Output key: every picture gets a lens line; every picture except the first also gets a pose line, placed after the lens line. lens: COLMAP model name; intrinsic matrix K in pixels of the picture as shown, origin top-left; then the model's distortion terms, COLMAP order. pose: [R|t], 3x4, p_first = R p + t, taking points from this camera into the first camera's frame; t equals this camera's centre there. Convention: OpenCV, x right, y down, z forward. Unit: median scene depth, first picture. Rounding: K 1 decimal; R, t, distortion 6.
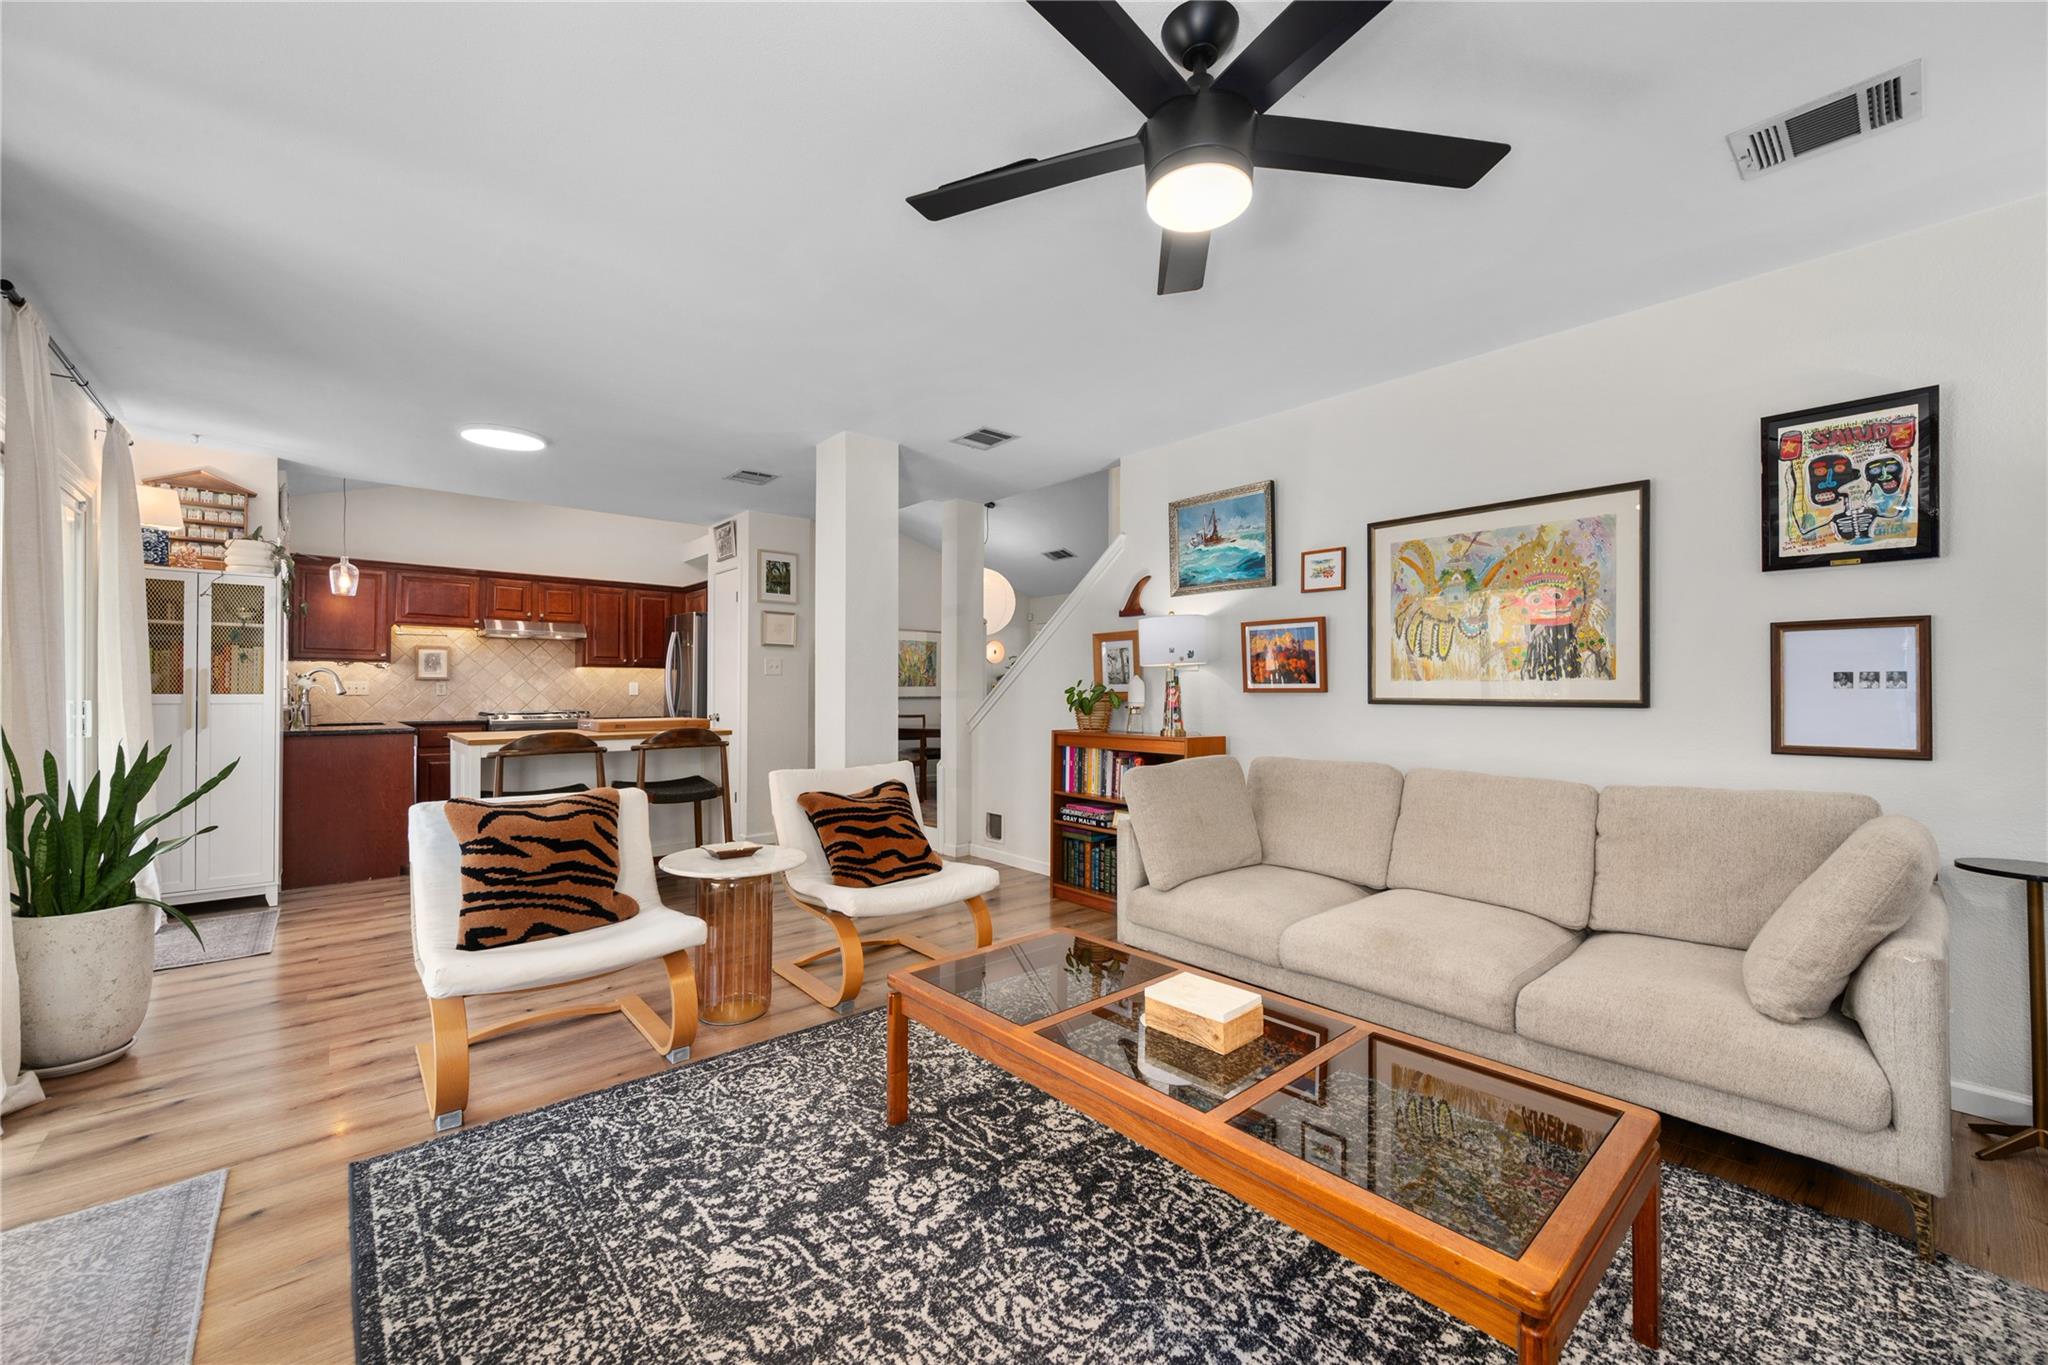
lens RADIAL K [[802.2, 0, 1024.0], [0, 802.2, 682.5], [0, 0, 1]] dist [0.000015, 0.000019]
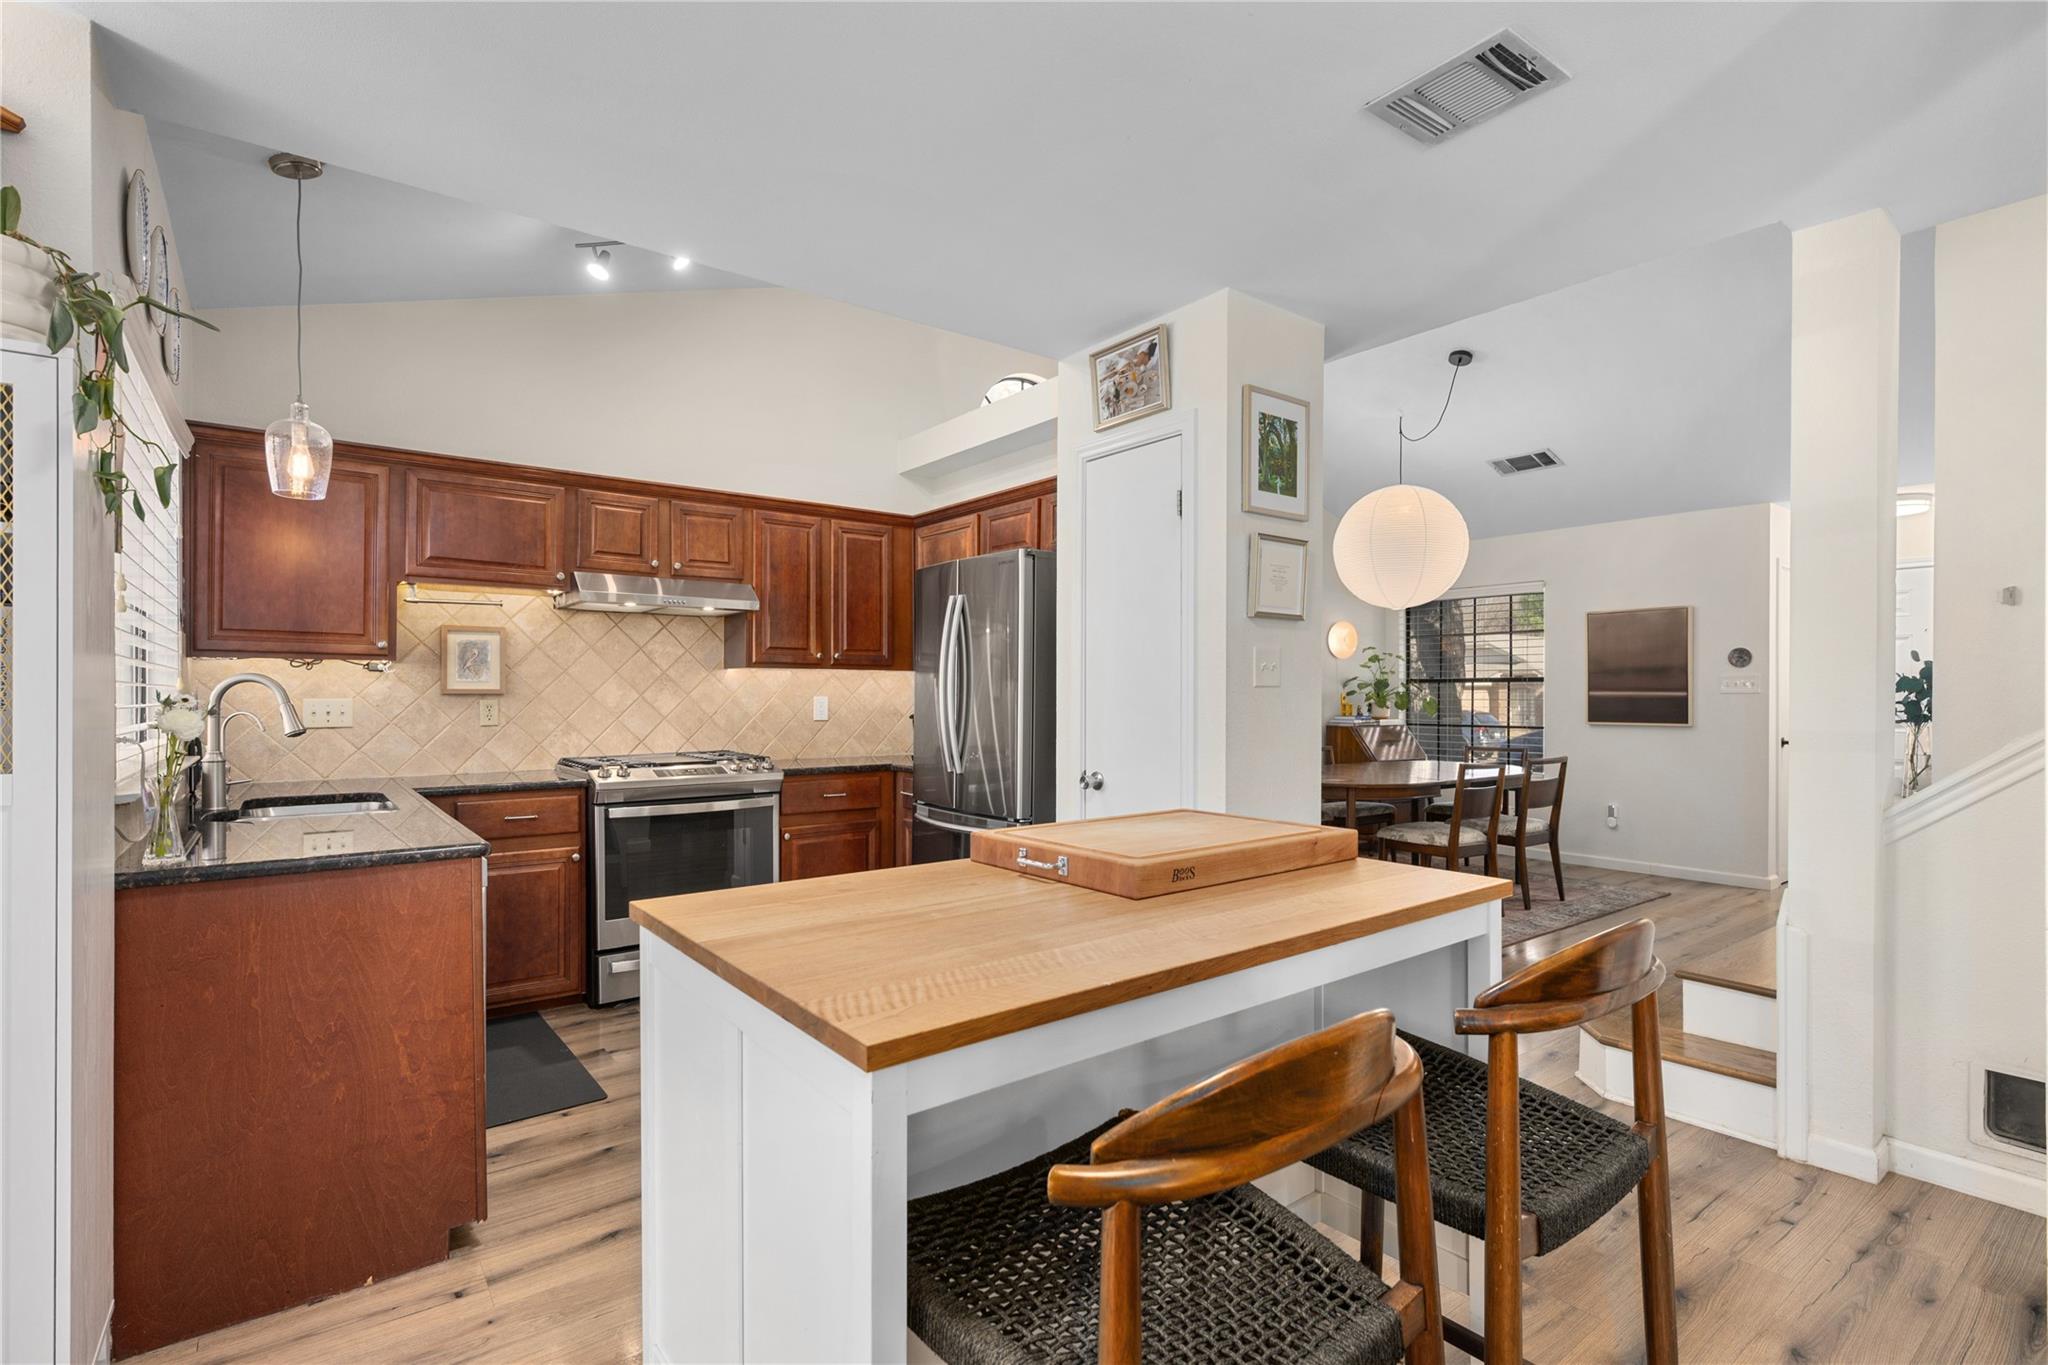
lens RADIAL K [[967.2, 0, 1024.0], [0, 967.2, 682.5], [0, 0, 1]] dist [-0.000436, -0.000153]
pose [[0.997657, -0.001848, -0.068392, -0.405562], [0.001962, 0.999997, 0.001593, -0.012778], [0.068388, -0.001723, 0.997657, 0.485410]]
